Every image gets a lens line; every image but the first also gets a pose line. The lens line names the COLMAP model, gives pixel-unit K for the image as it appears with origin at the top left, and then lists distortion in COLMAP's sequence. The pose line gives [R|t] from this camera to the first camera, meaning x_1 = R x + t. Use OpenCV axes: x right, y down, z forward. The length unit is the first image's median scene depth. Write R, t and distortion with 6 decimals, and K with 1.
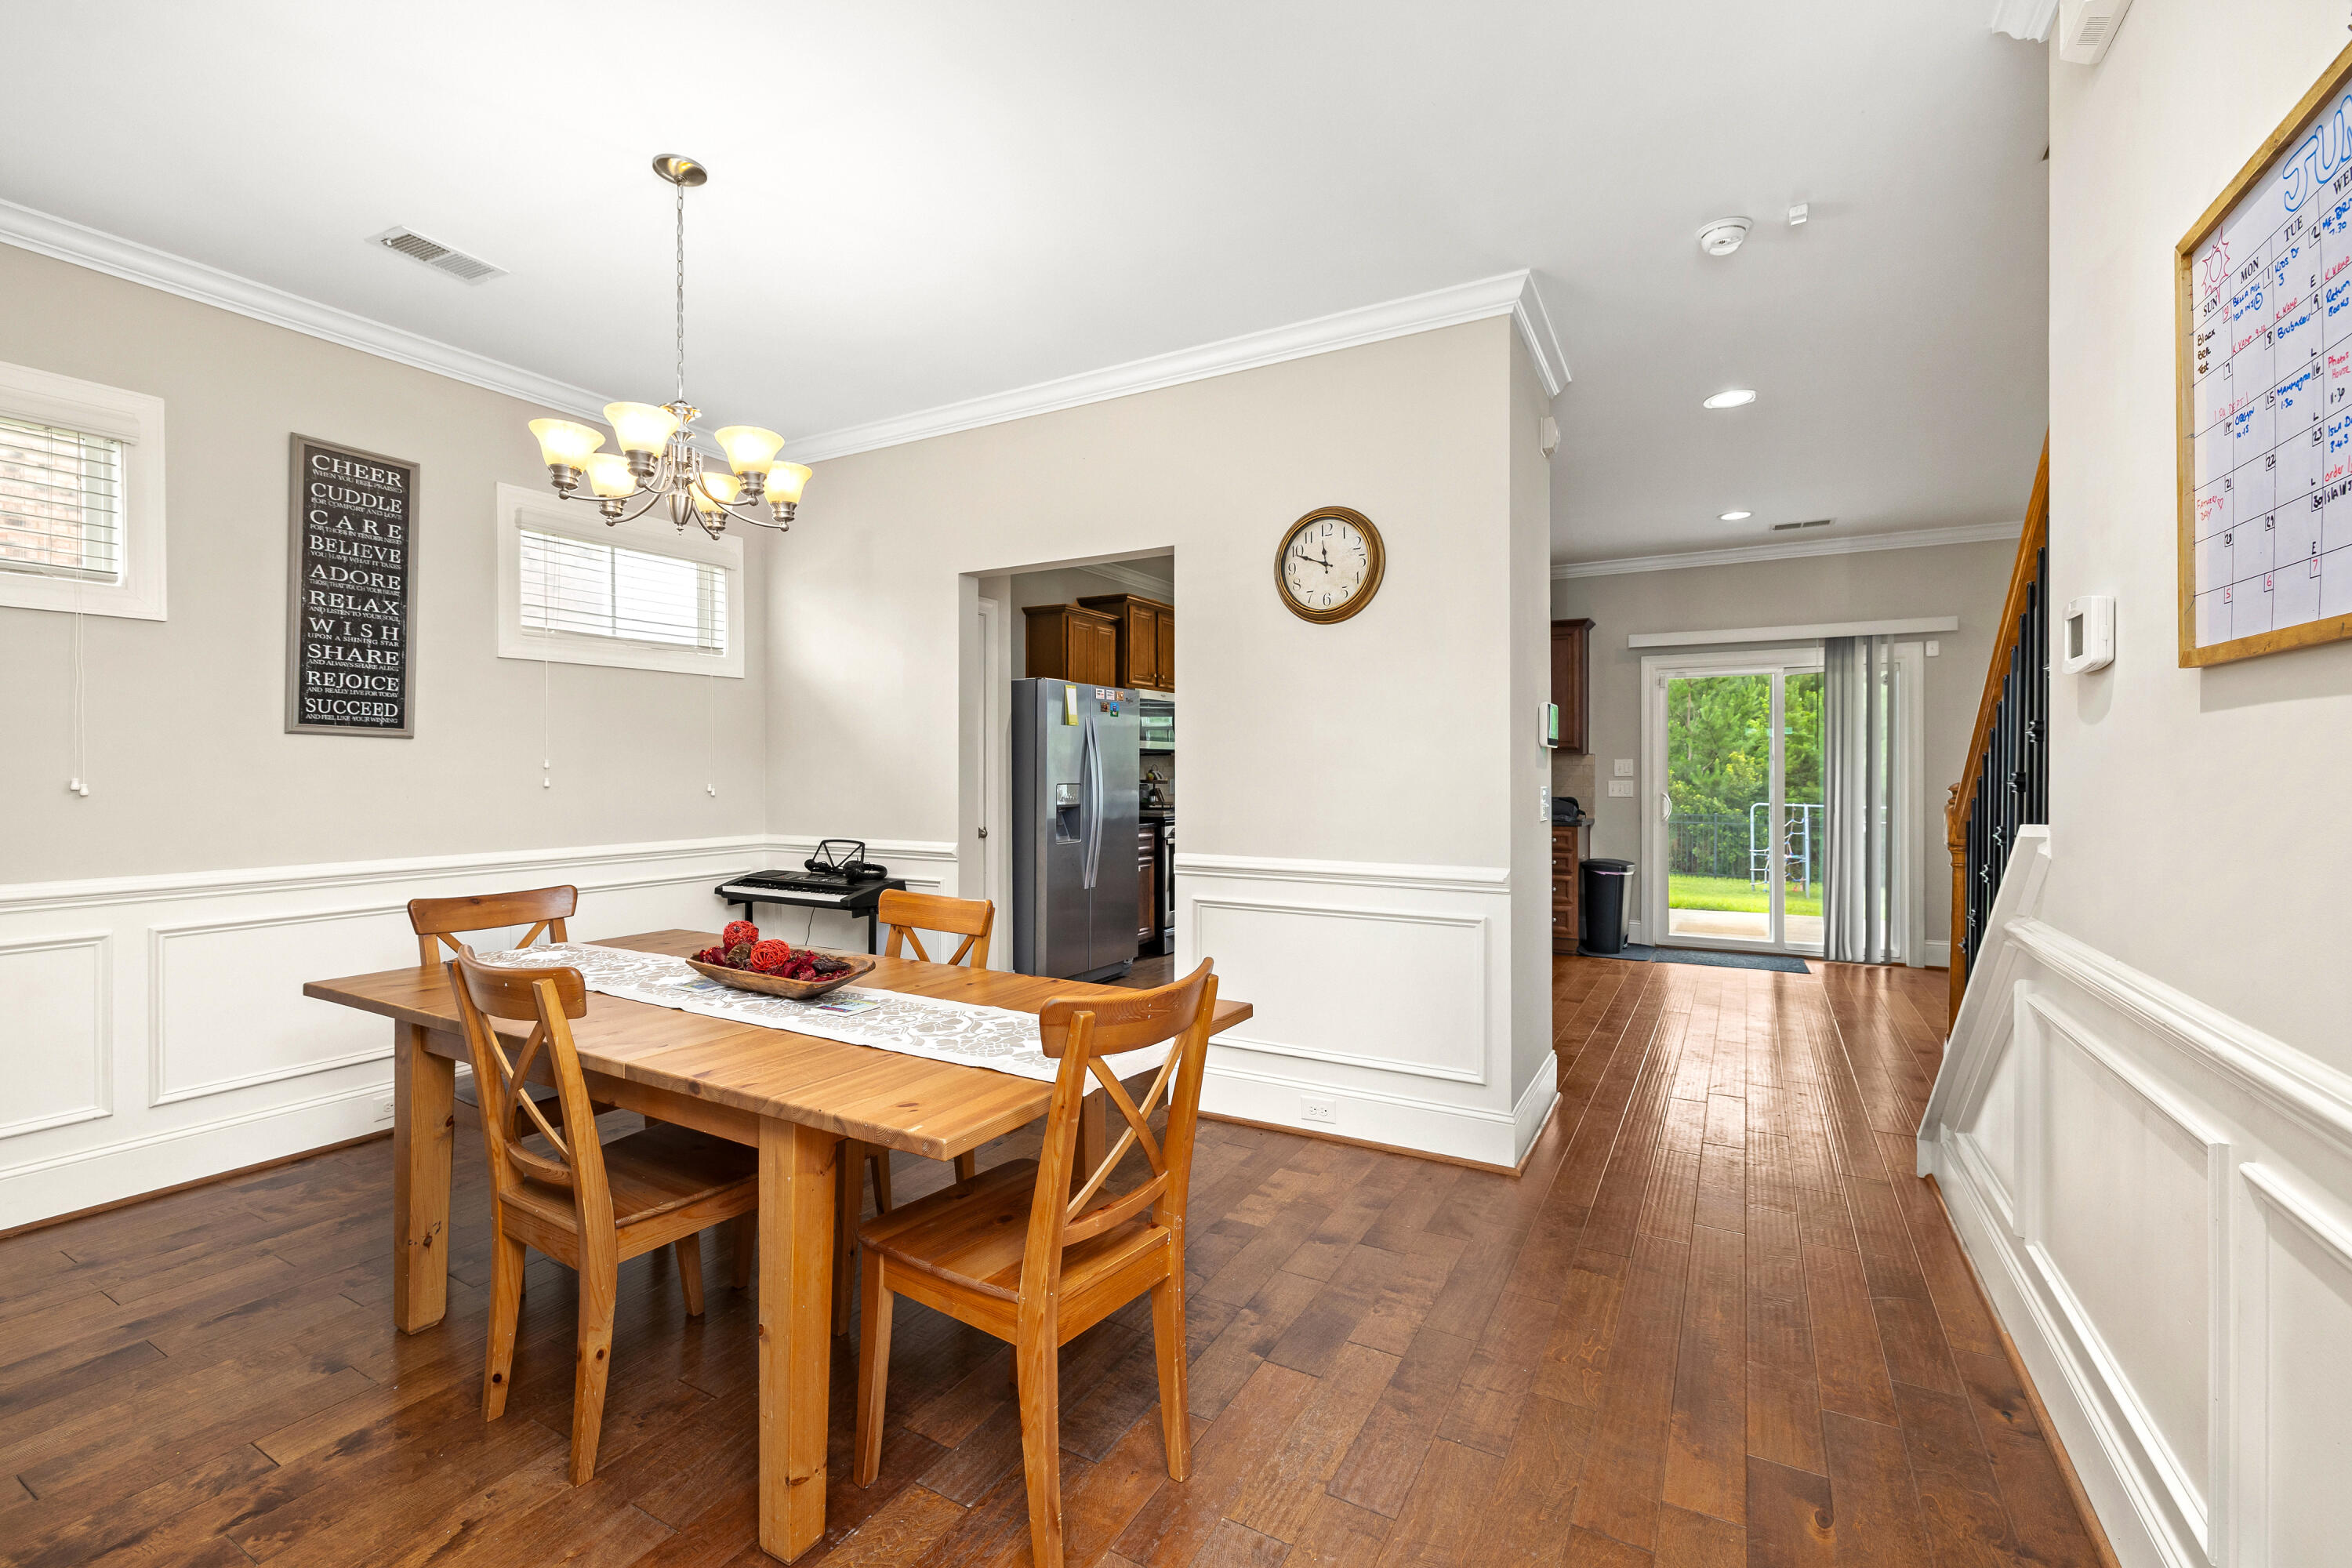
lens RADIAL K [[1051.3, 0, 1164.3], [0, 1051.3, 780.3], [0, 0, 1]] dist [-0.000626, -0.000663]
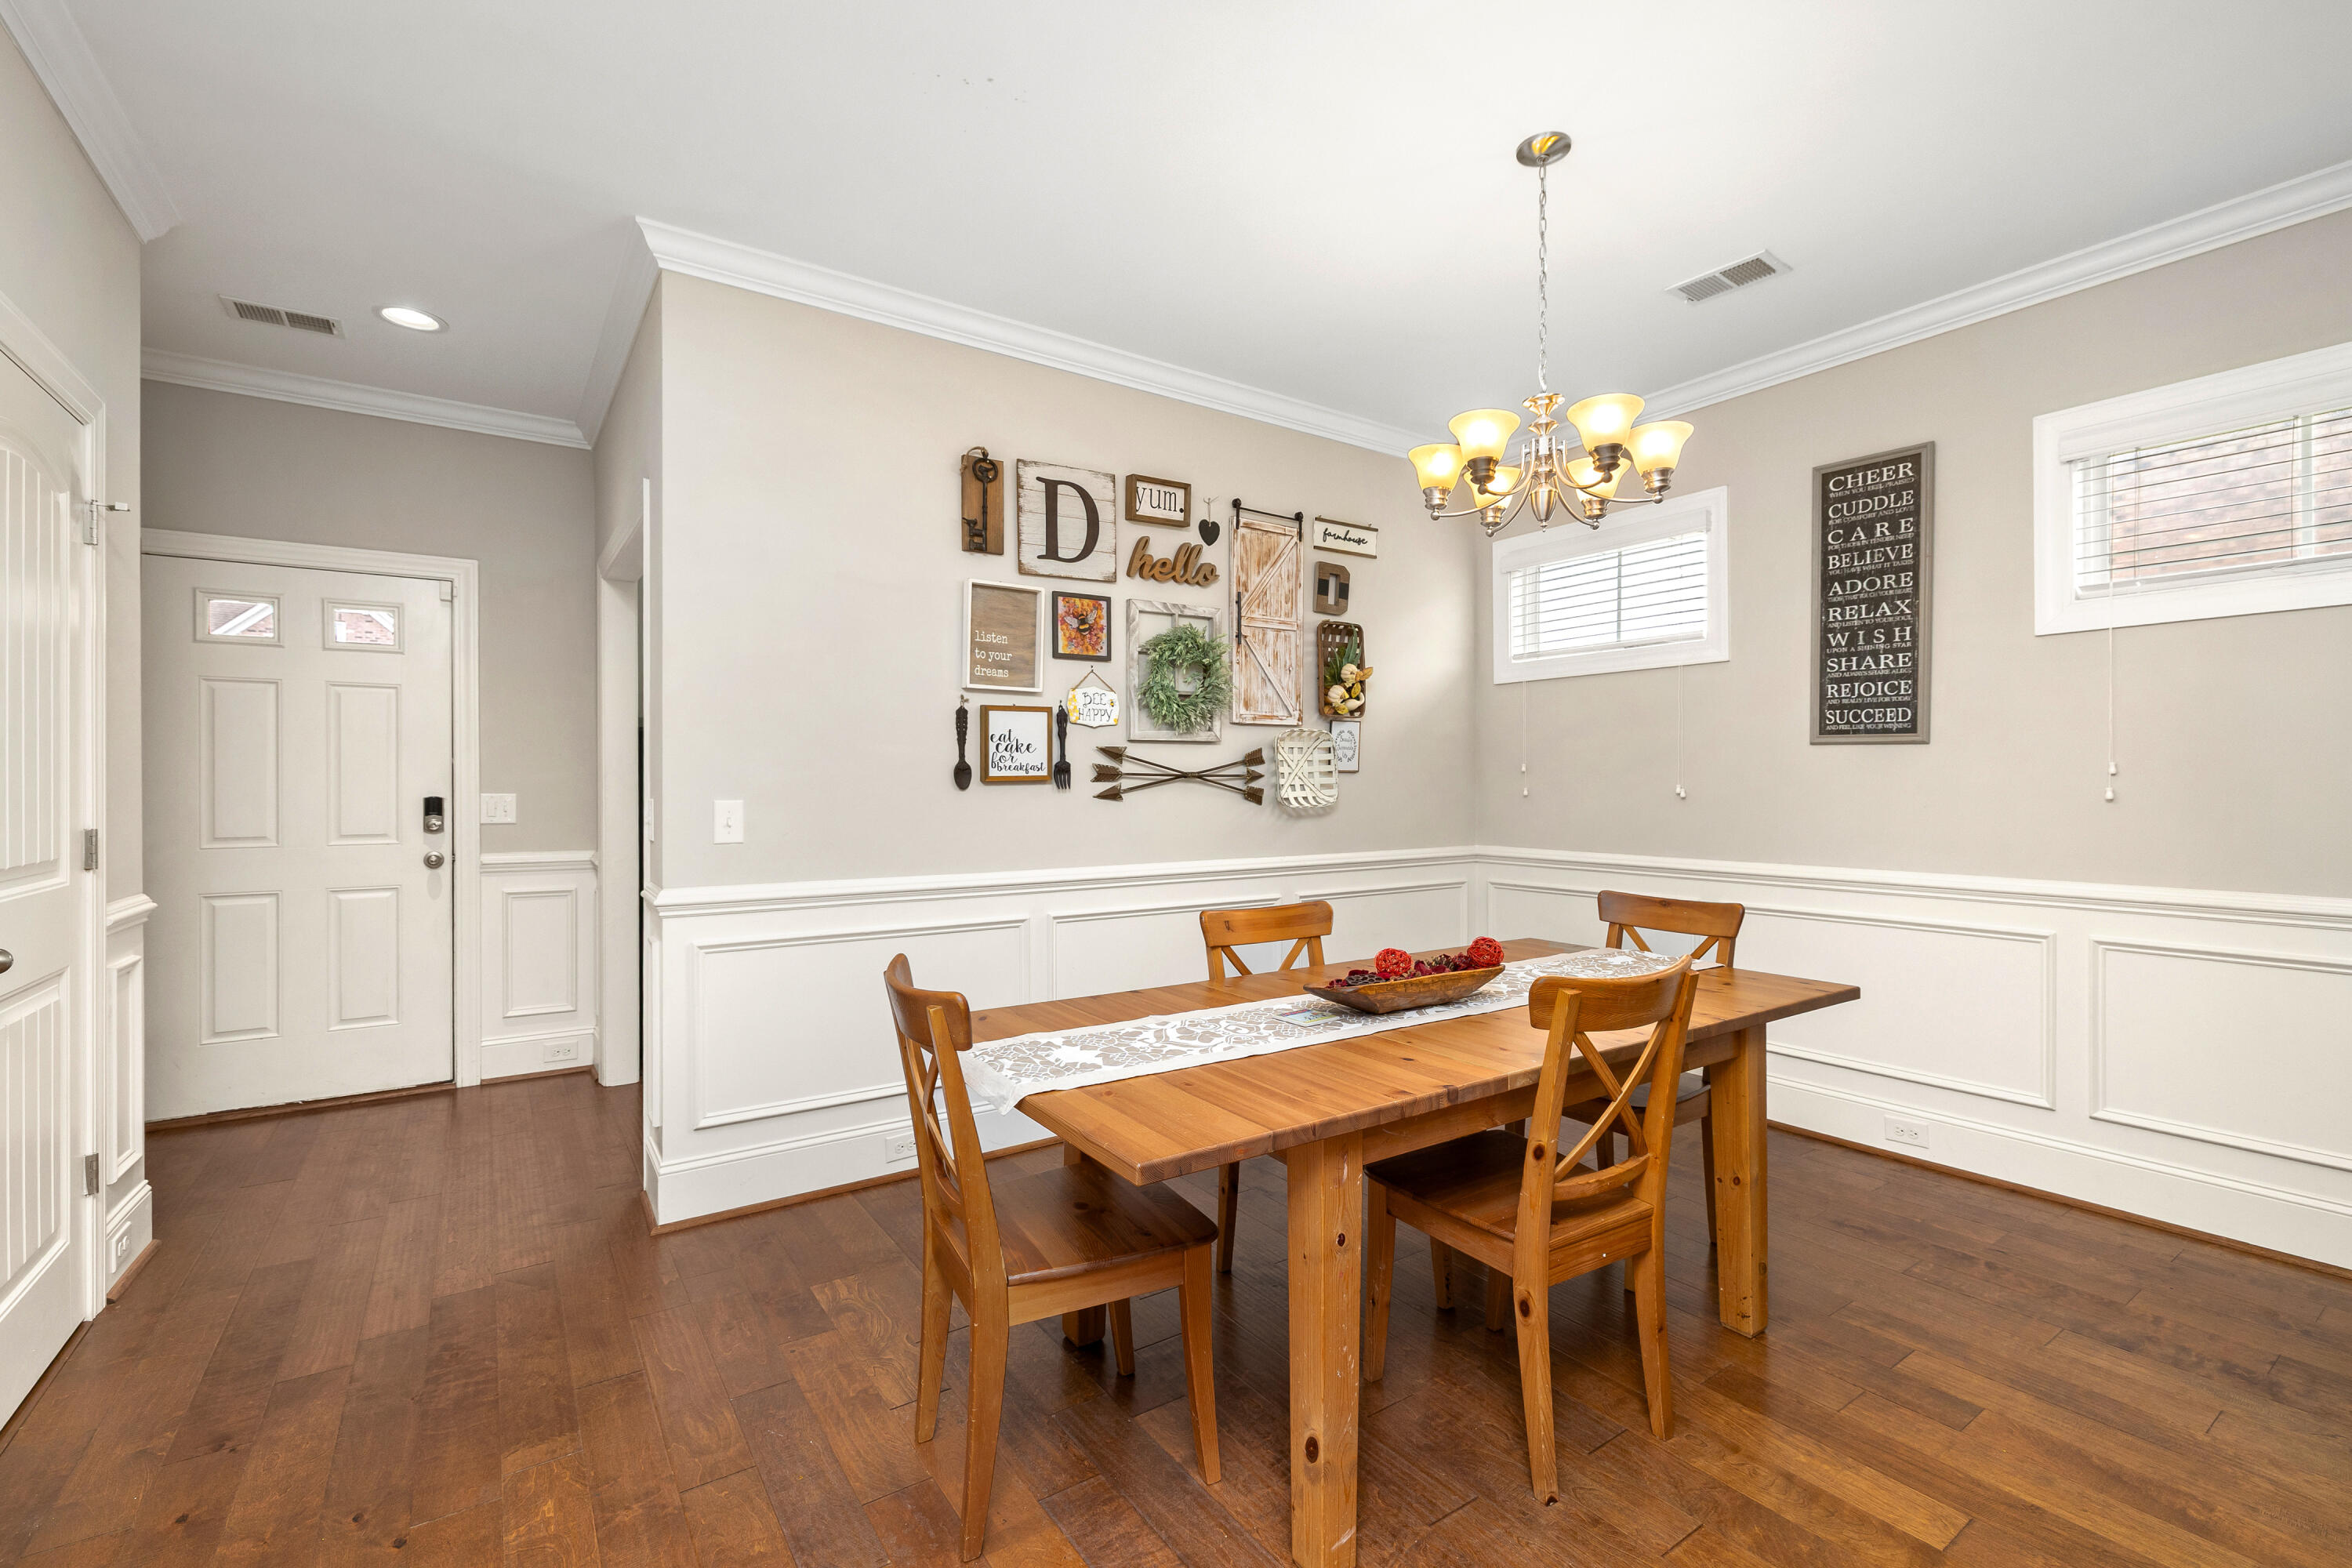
lens RADIAL K [[1051.3, 0, 1174.7], [0, 1051.3, 786.4], [0, 0, 1]] dist [-0.000626, -0.000663]
pose [[-0.454187, 0.001796, -0.890904, 0.419637], [-0.008387, 0.999945, 0.006291, -0.002582], [0.890867, 0.010330, -0.454147, 0.870918]]
